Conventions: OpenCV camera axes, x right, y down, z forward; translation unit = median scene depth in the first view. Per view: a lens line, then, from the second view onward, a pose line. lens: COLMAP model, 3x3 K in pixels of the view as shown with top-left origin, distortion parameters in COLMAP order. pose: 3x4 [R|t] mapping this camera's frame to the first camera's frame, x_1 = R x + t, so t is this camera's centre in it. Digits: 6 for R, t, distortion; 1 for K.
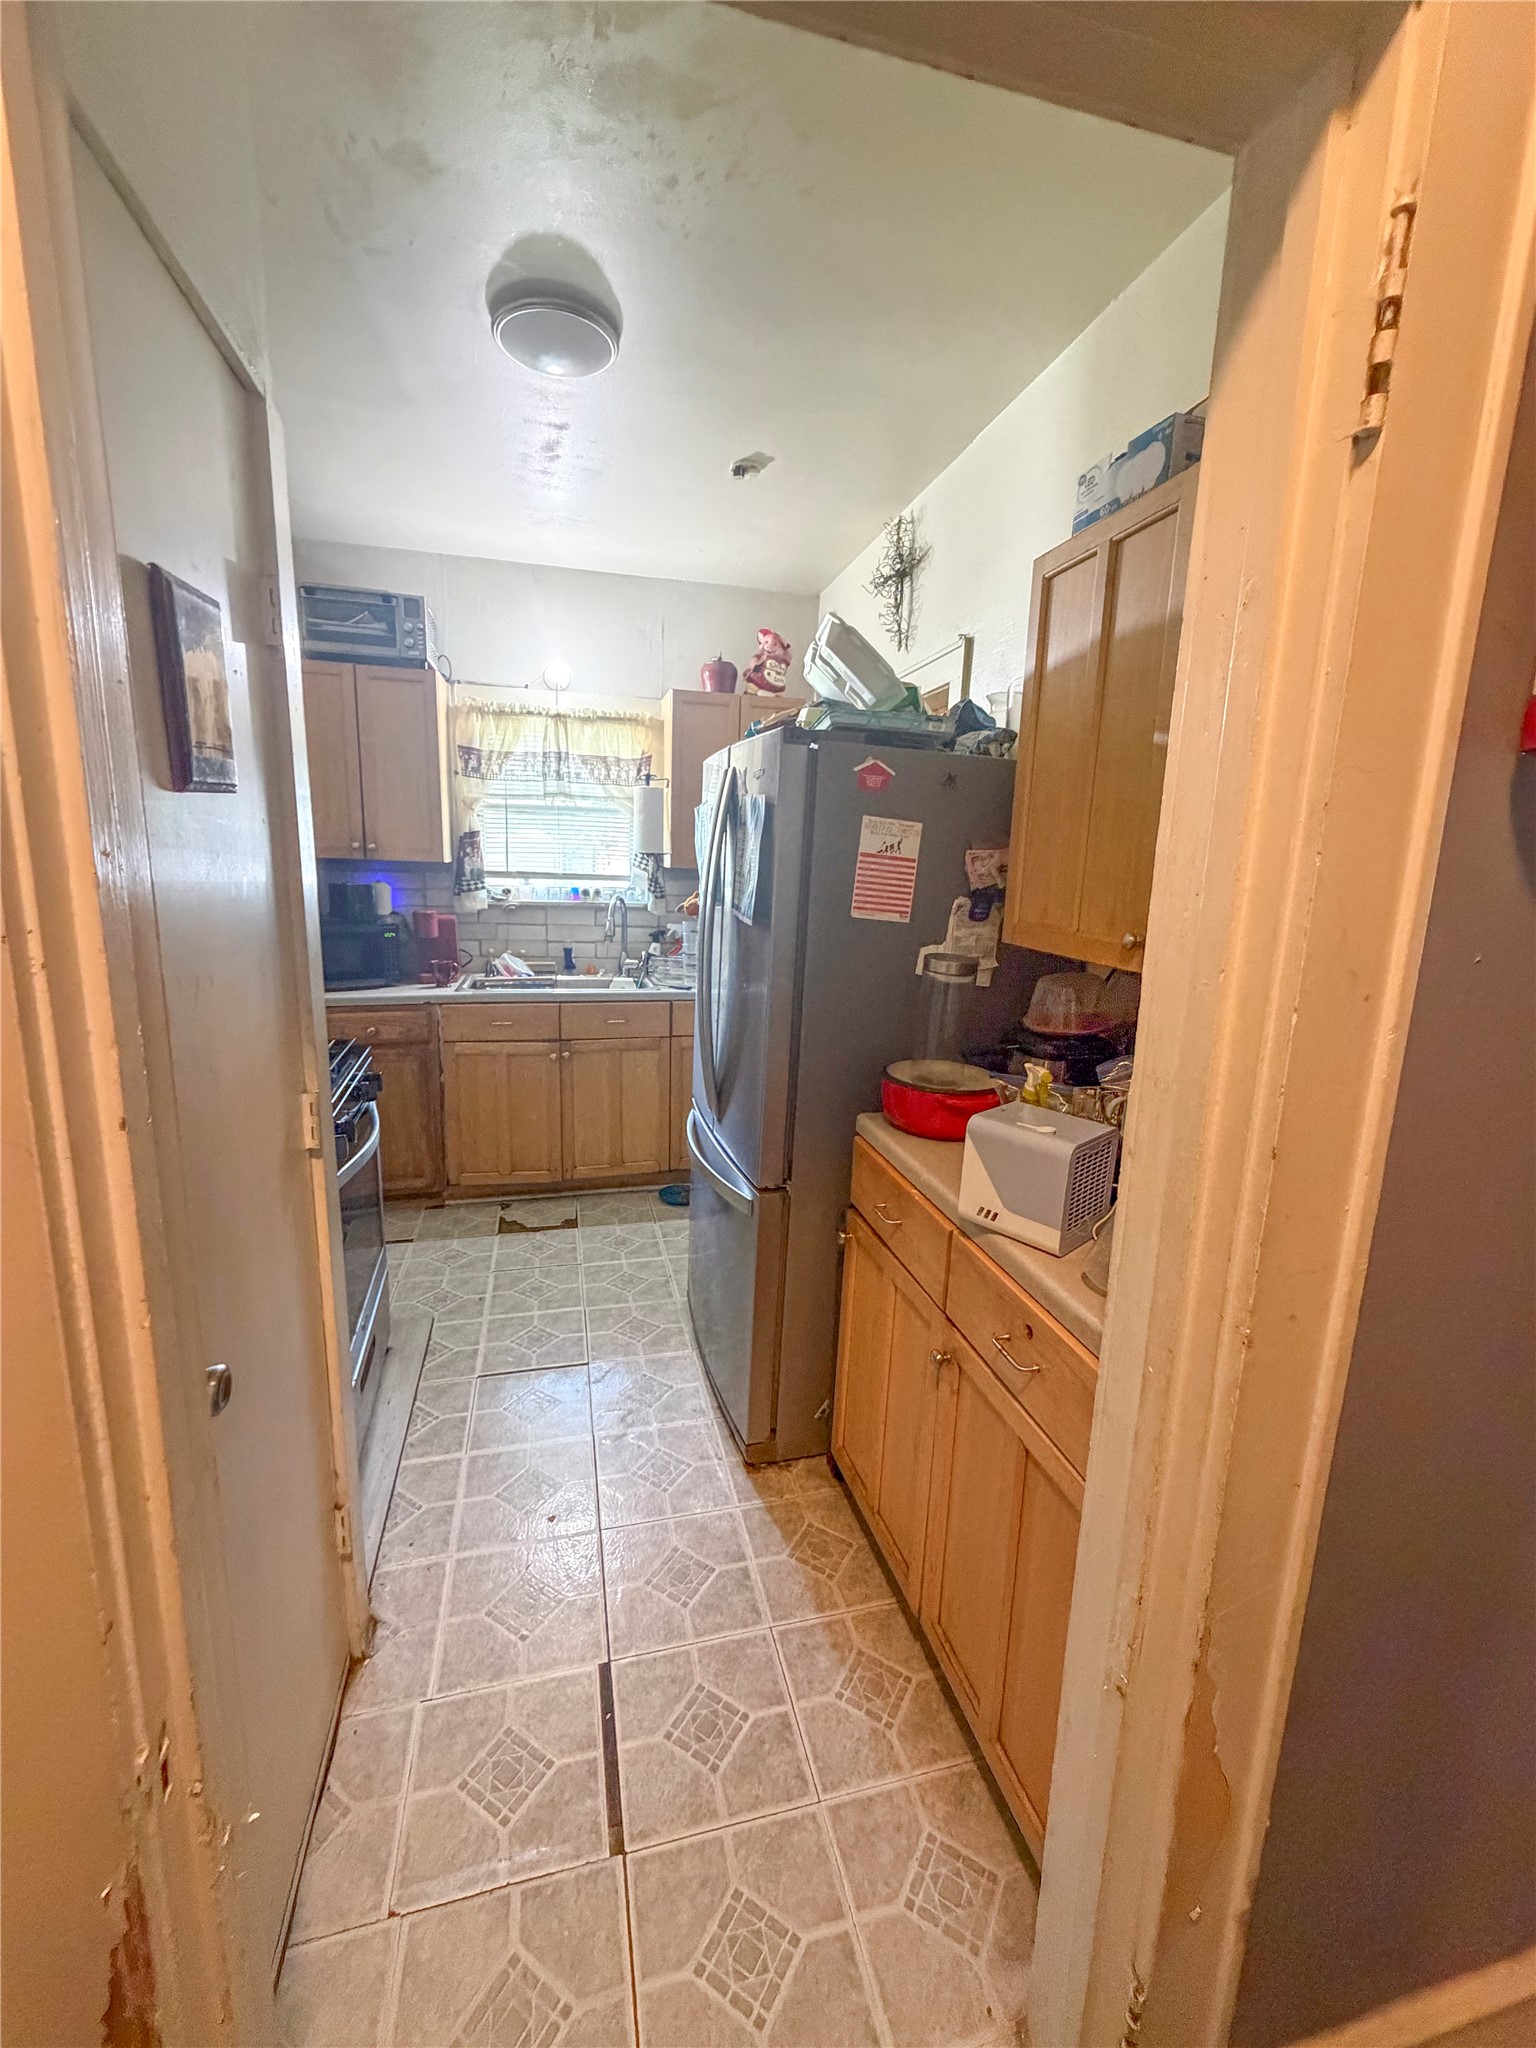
lens RADIAL K [[782.9, 0, 768.0], [0, 782.9, 1024.0], [0, 0, 1]] dist [0.000533, 0.000045]
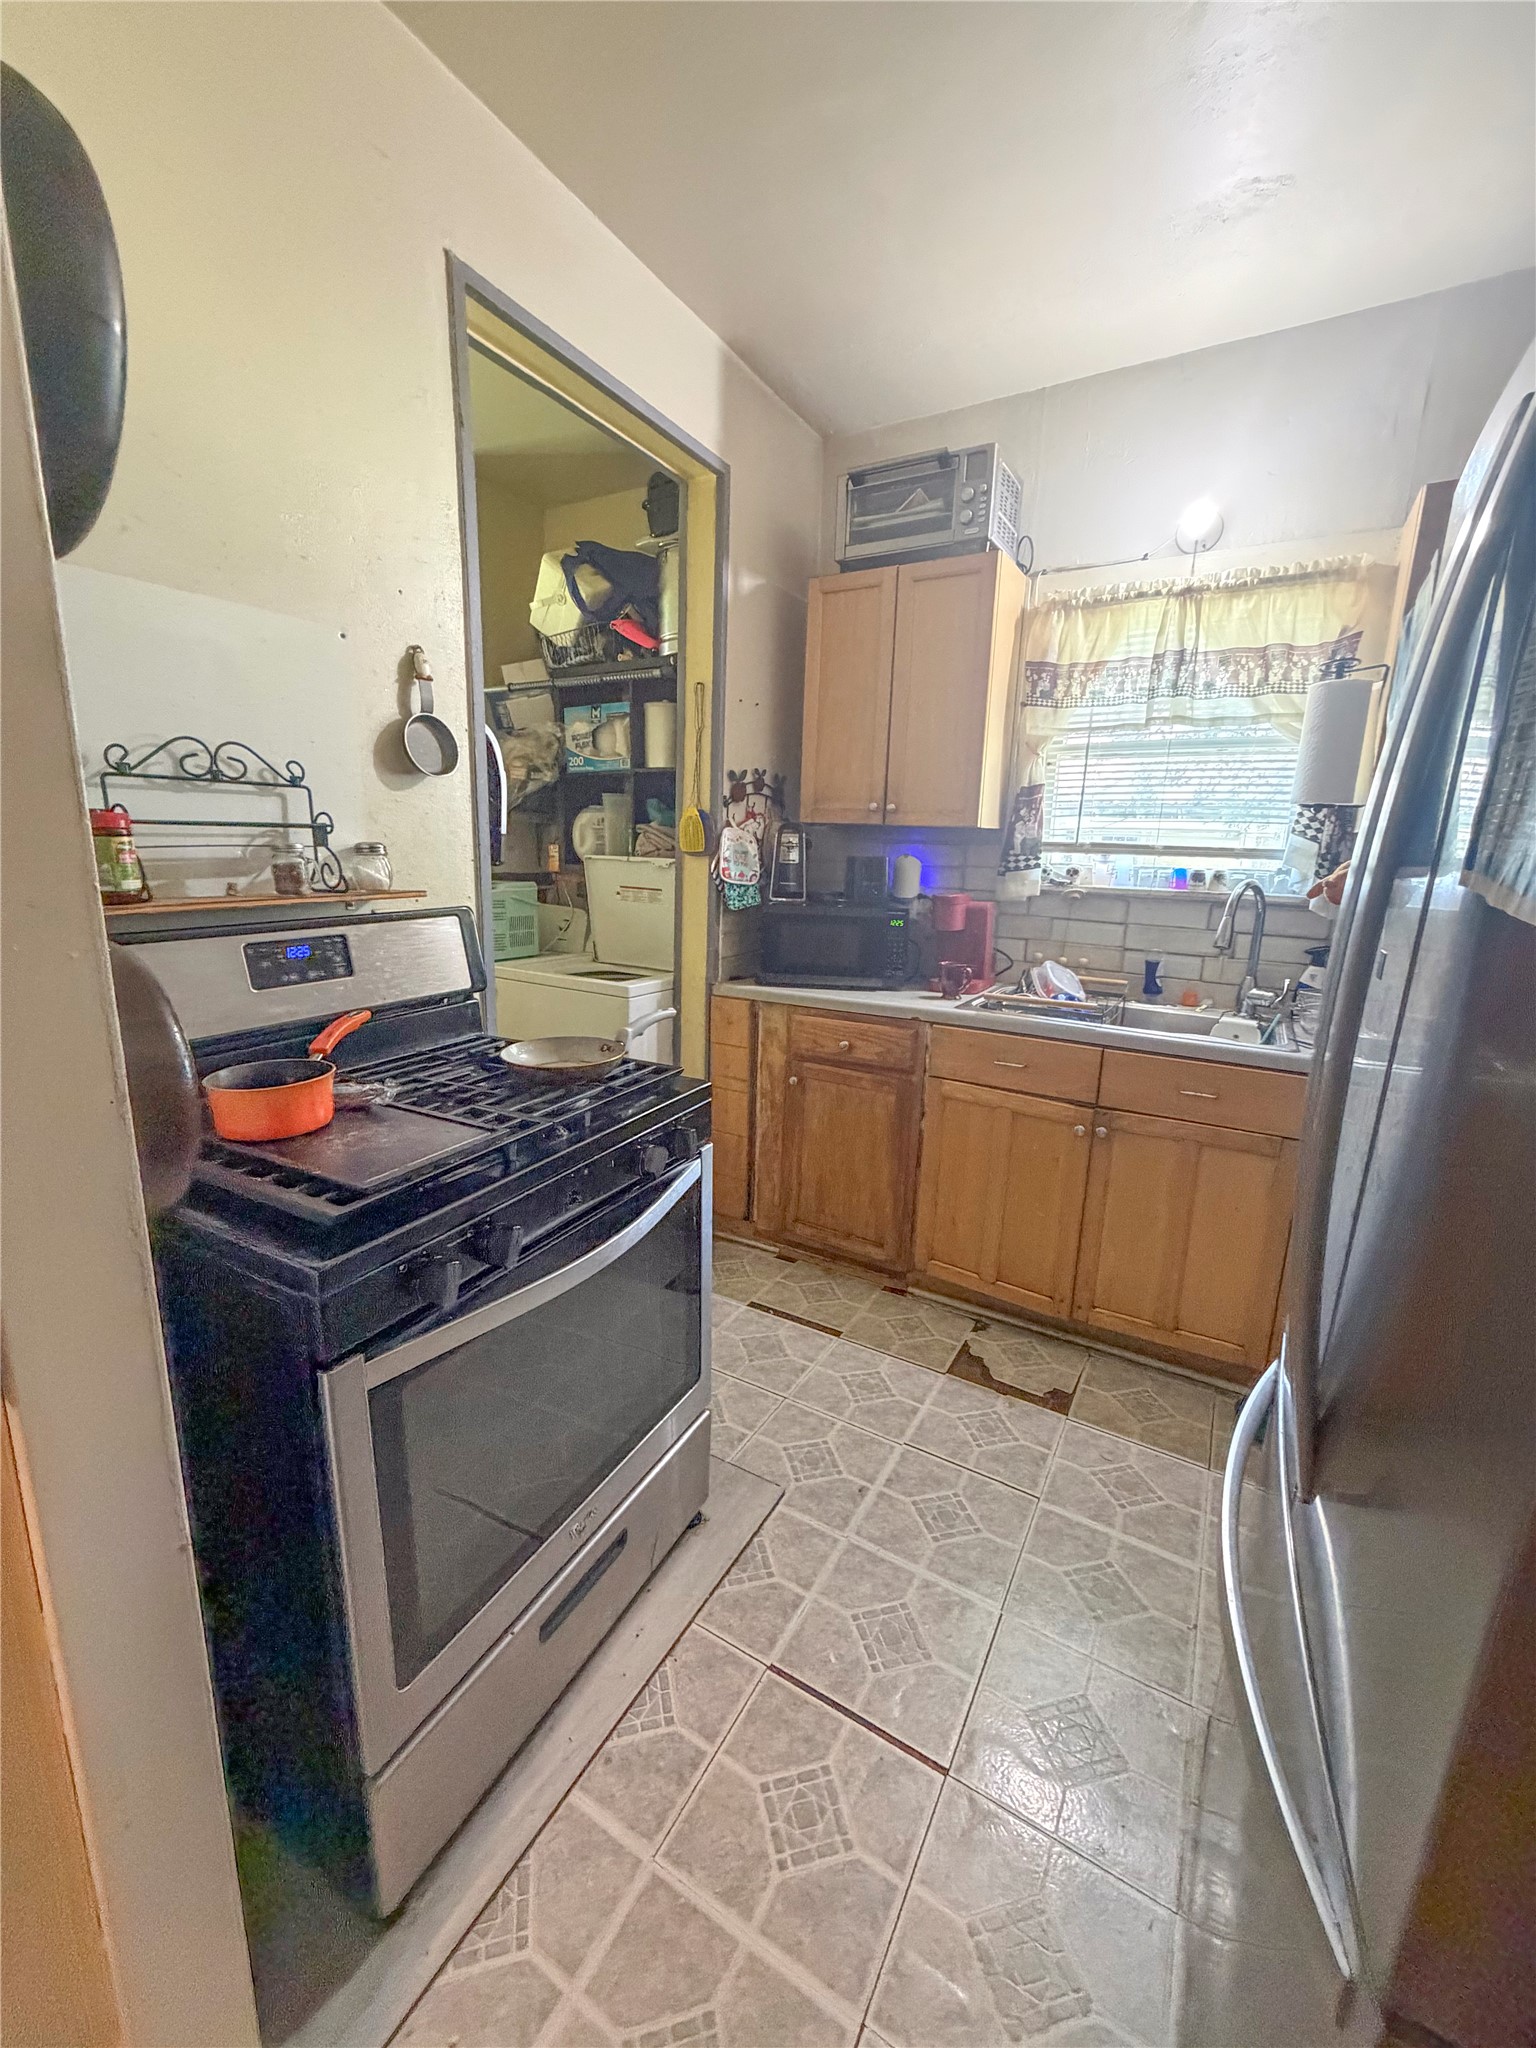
lens RADIAL K [[819.3, 0, 768.0], [0, 819.3, 1015.7], [0, 0, 1]] dist [-0.001583, -0.000220]
pose [[0.707192, 0.136451, -0.693730, -0.006320], [-0.148625, 0.987966, 0.042816, -0.037958], [0.691224, 0.072826, 0.718962, 0.326378]]
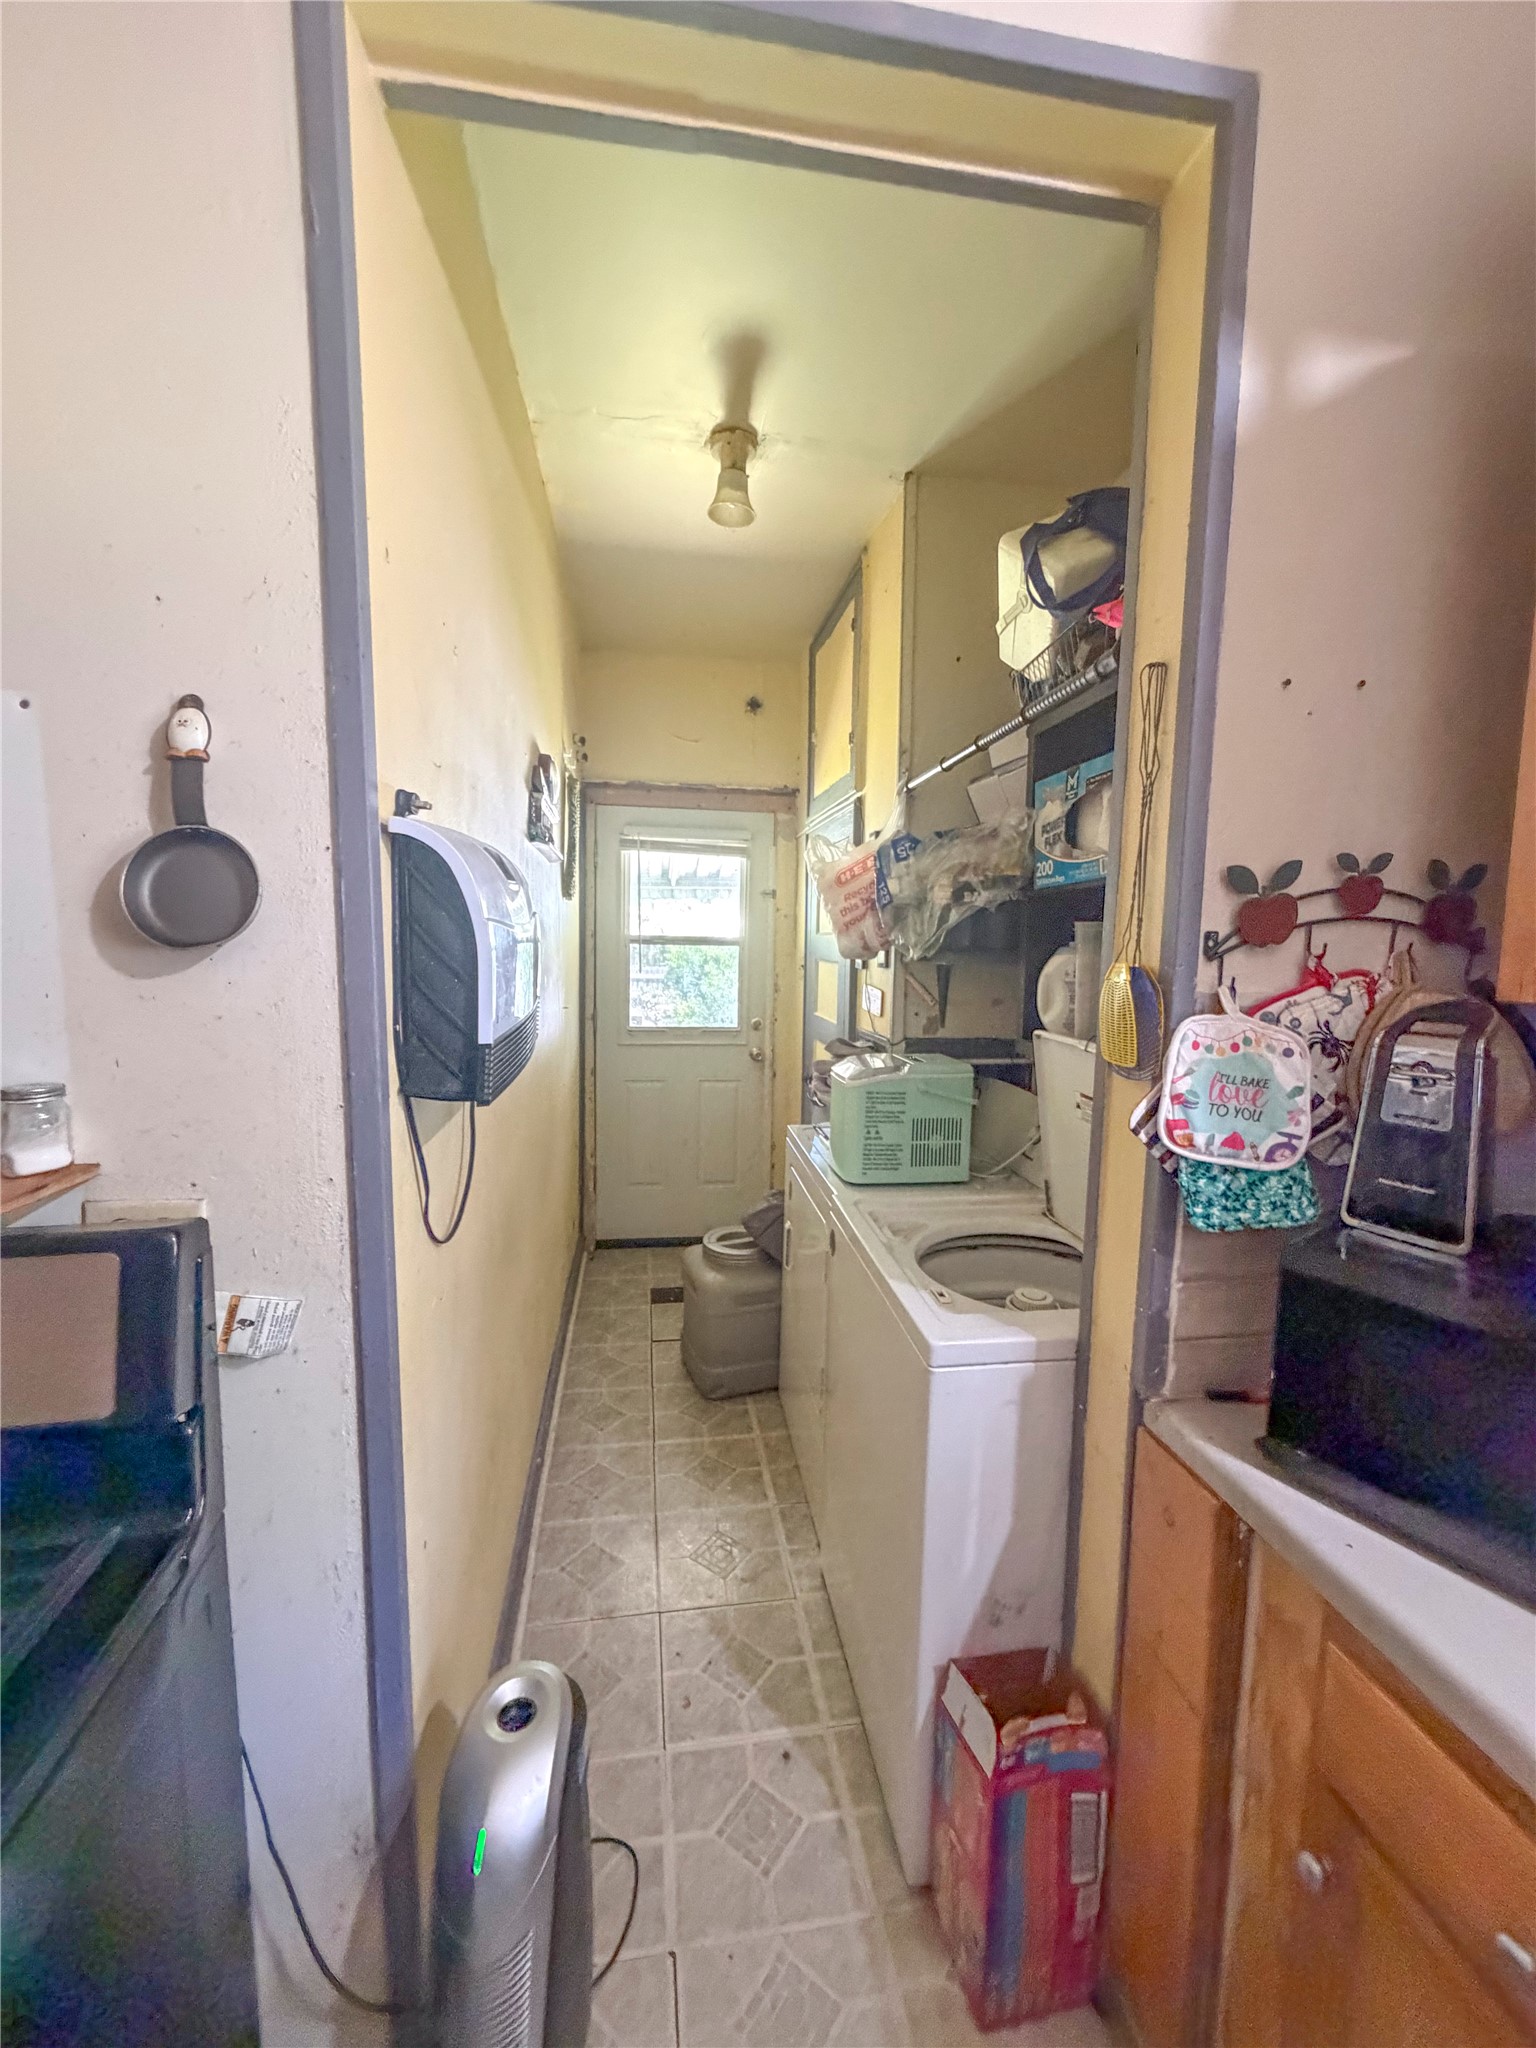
lens RADIAL K [[819.3, 0, 768.0], [0, 819.3, 1015.7], [0, 0, 1]] dist [-0.001583, -0.000220]
pose [[-0.103867, 0.067691, -0.992285, -0.269452], [-0.215957, 0.972344, 0.088936, -0.158470], [0.970863, 0.223529, -0.086376, 0.692584]]
